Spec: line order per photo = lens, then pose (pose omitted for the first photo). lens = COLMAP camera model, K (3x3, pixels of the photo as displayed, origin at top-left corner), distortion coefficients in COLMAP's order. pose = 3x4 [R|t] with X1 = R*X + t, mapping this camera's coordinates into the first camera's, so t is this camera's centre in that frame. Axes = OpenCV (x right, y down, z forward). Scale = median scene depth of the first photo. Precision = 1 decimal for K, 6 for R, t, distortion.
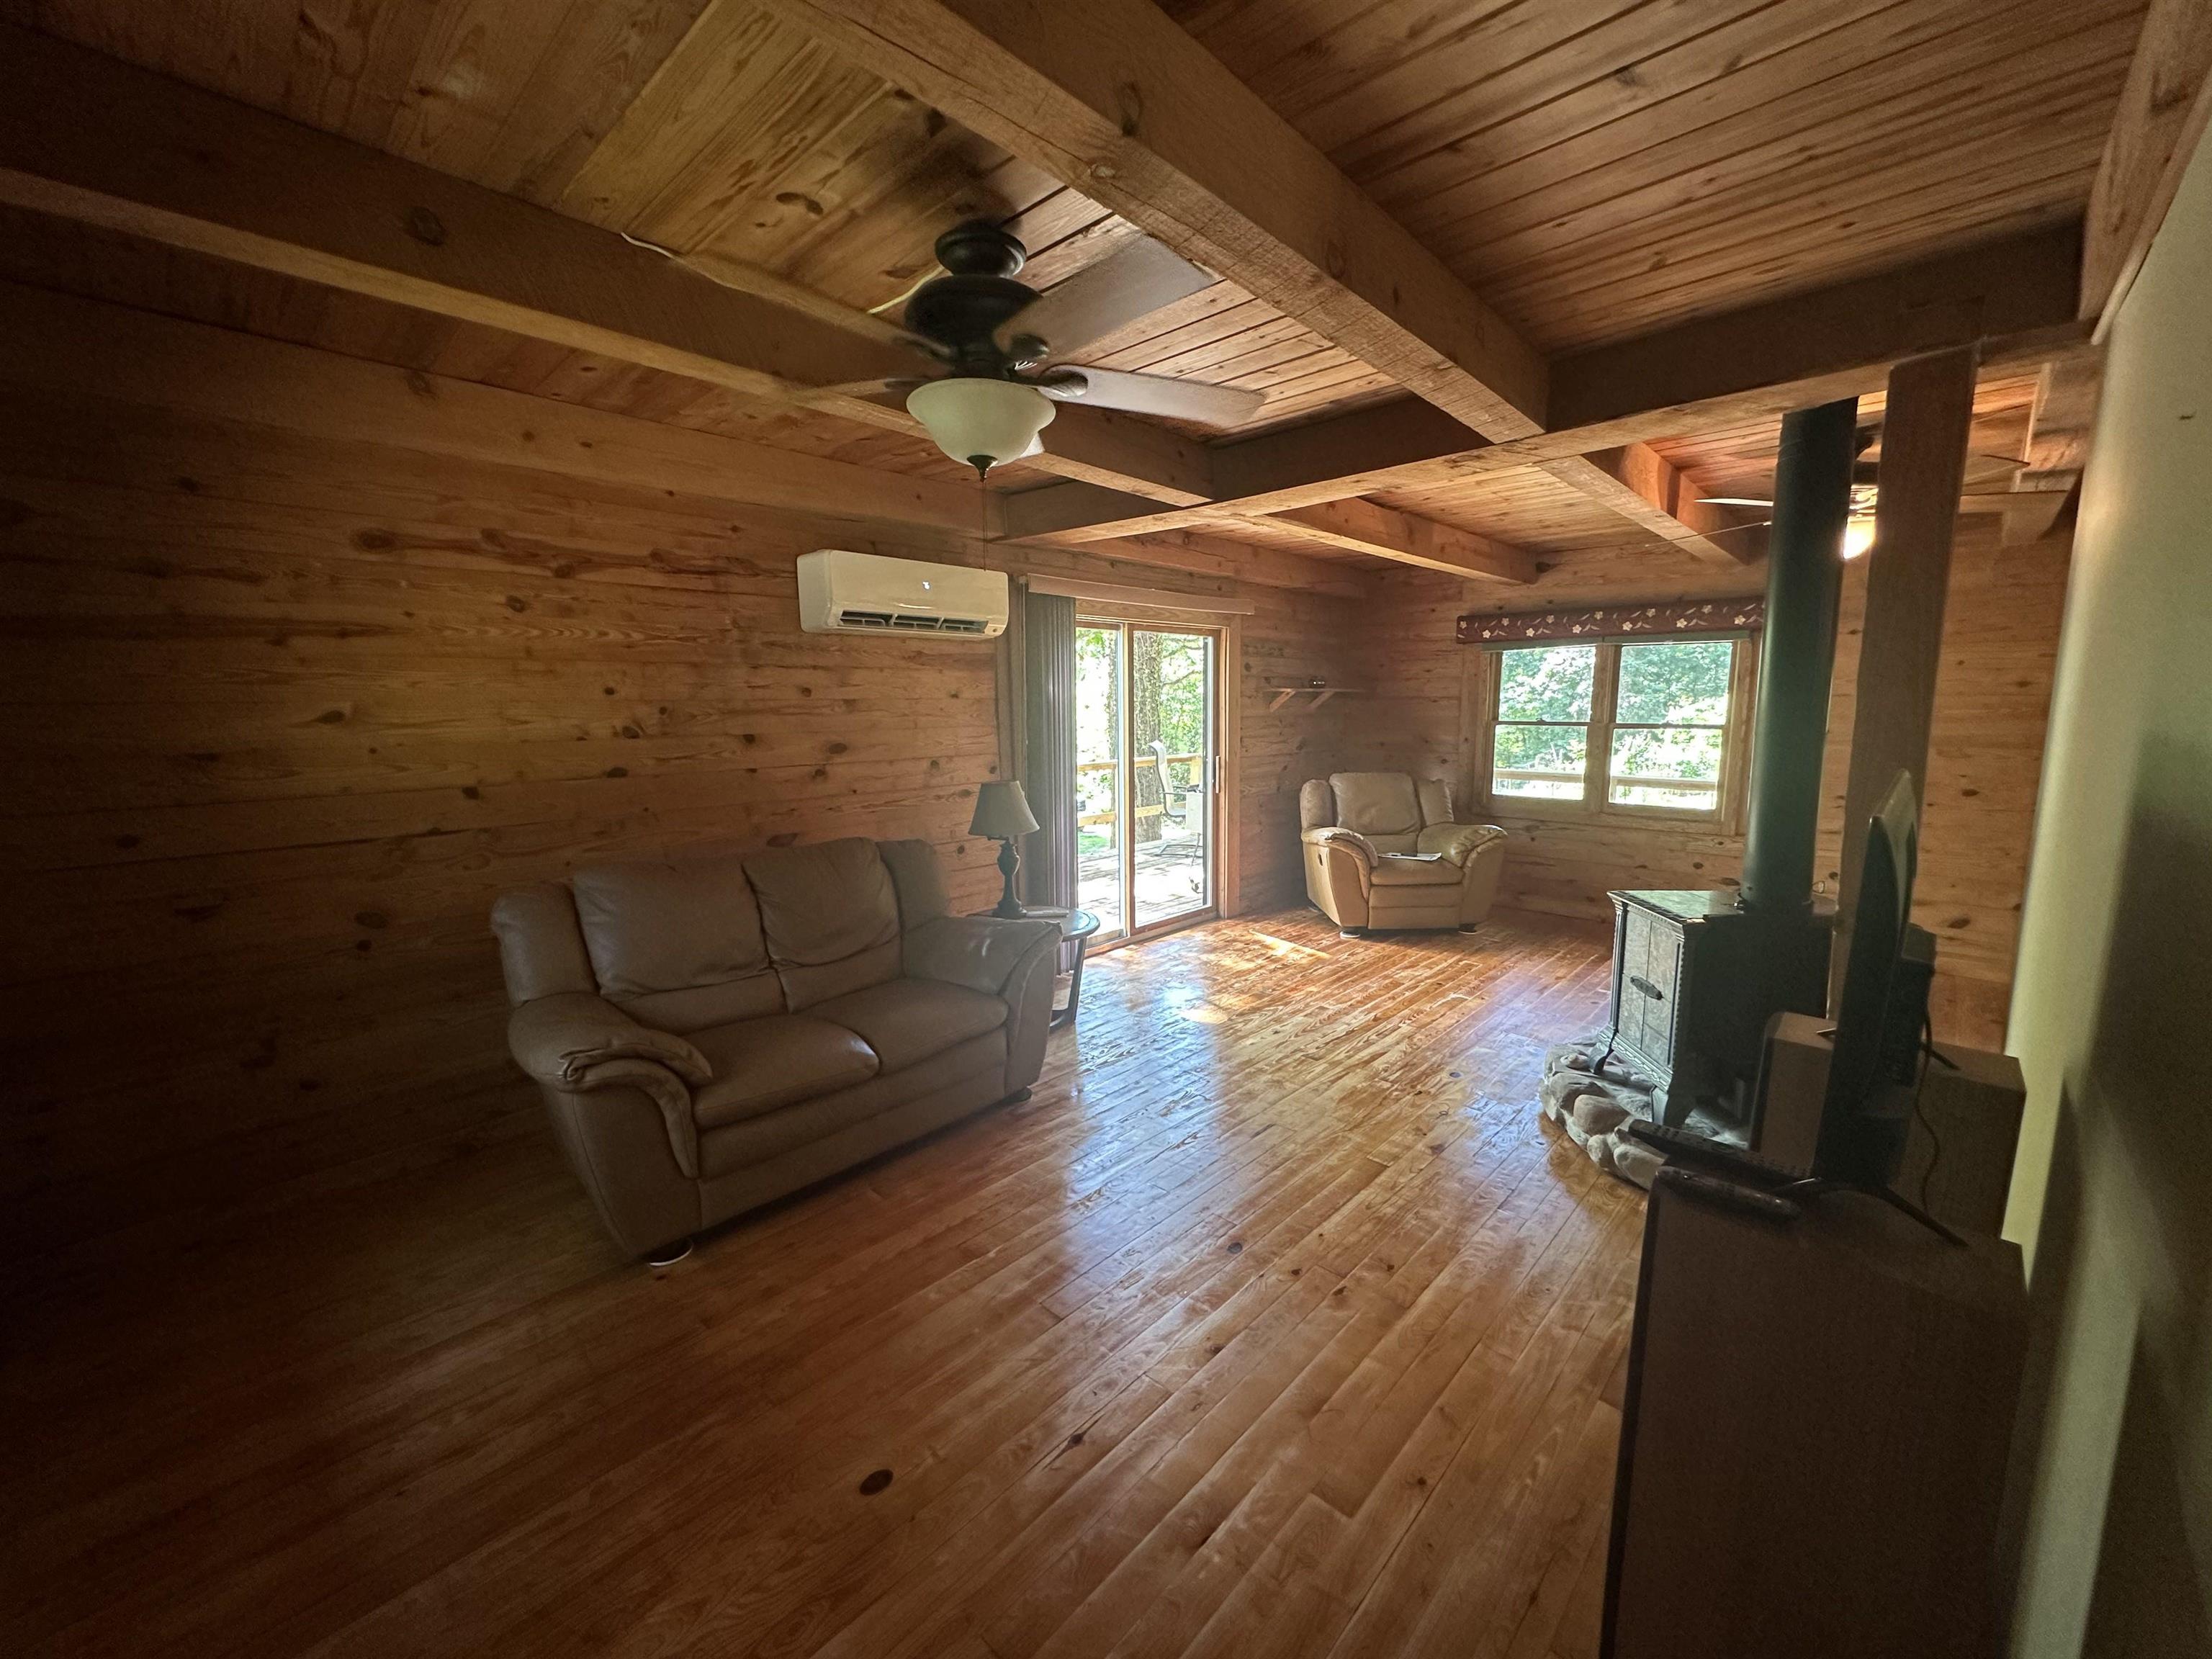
lens RADIAL K [[883.0, 0, 1104.0], [0, 883.0, 828.5], [0, 0, 1]] dist [-0.003494, -0.000331]
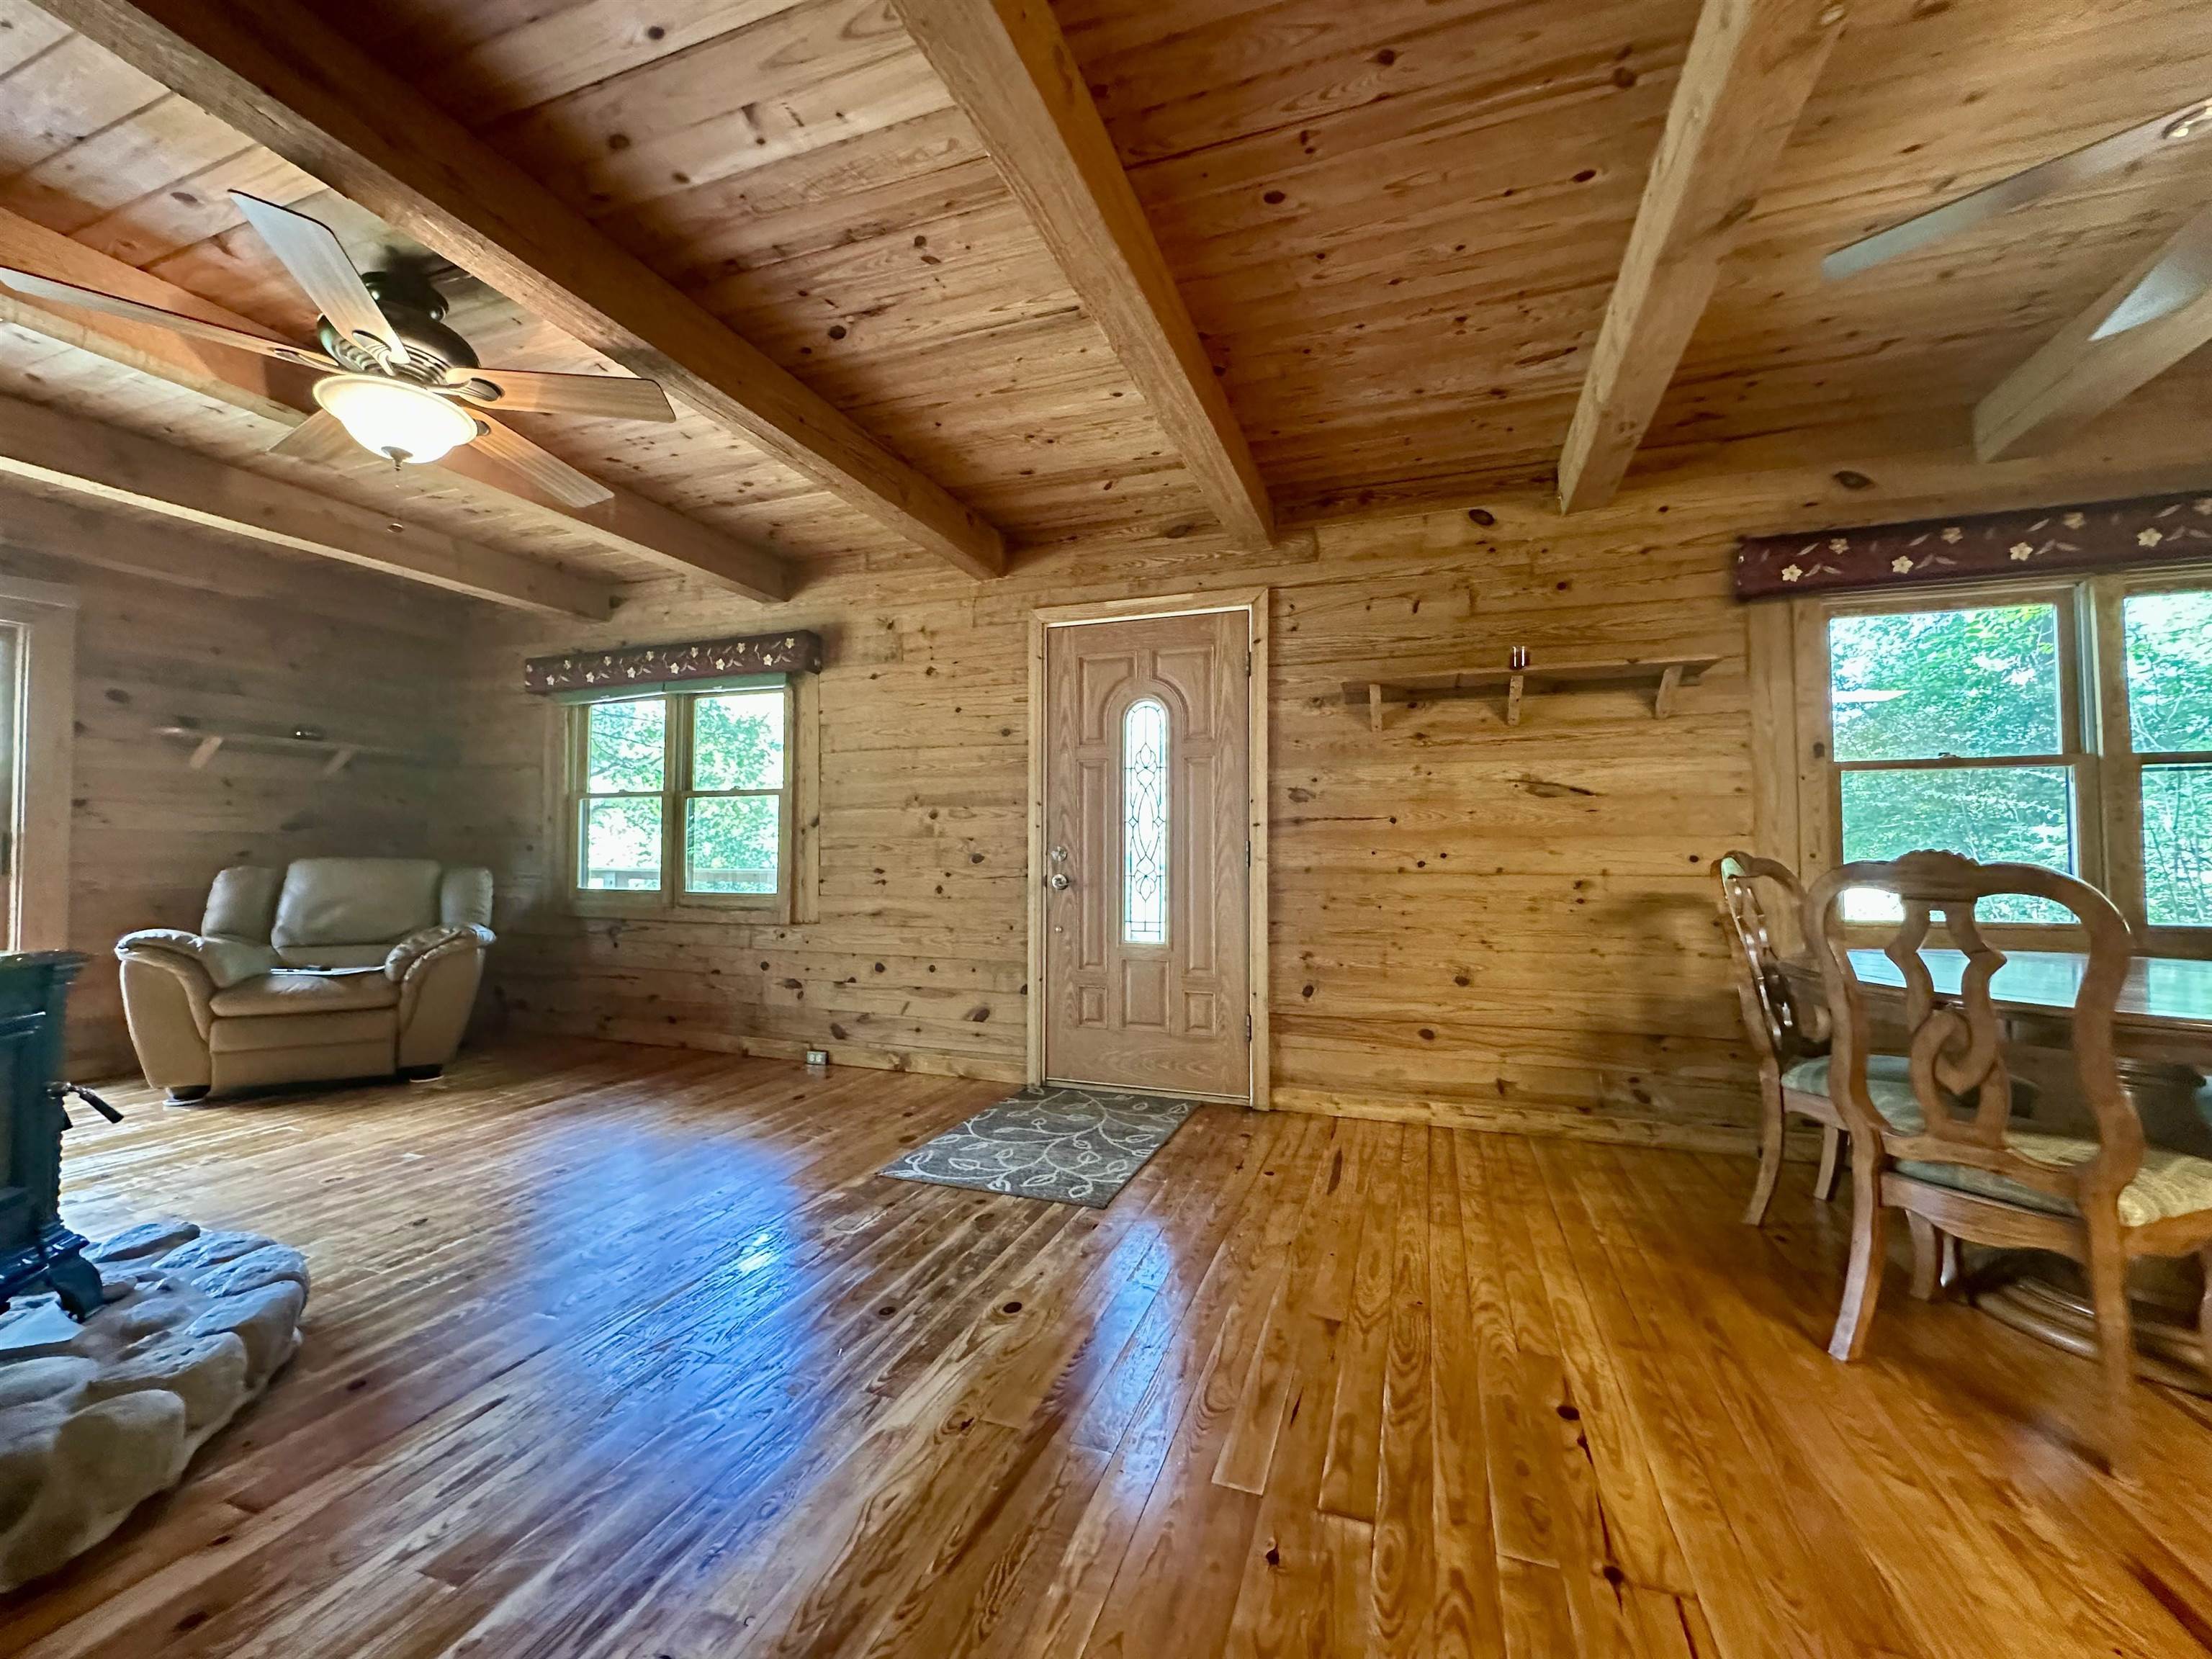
lens RADIAL K [[883.0, 0, 1104.4], [0, 883.0, 825.7], [0, 0, 1]] dist [-0.003494, -0.000331]
pose [[0.917672, 0.019666, 0.396852, 0.714475], [0.050216, 0.985026, -0.164932, 0.071937], [-0.394153, 0.171282, 0.902943, 0.159499]]
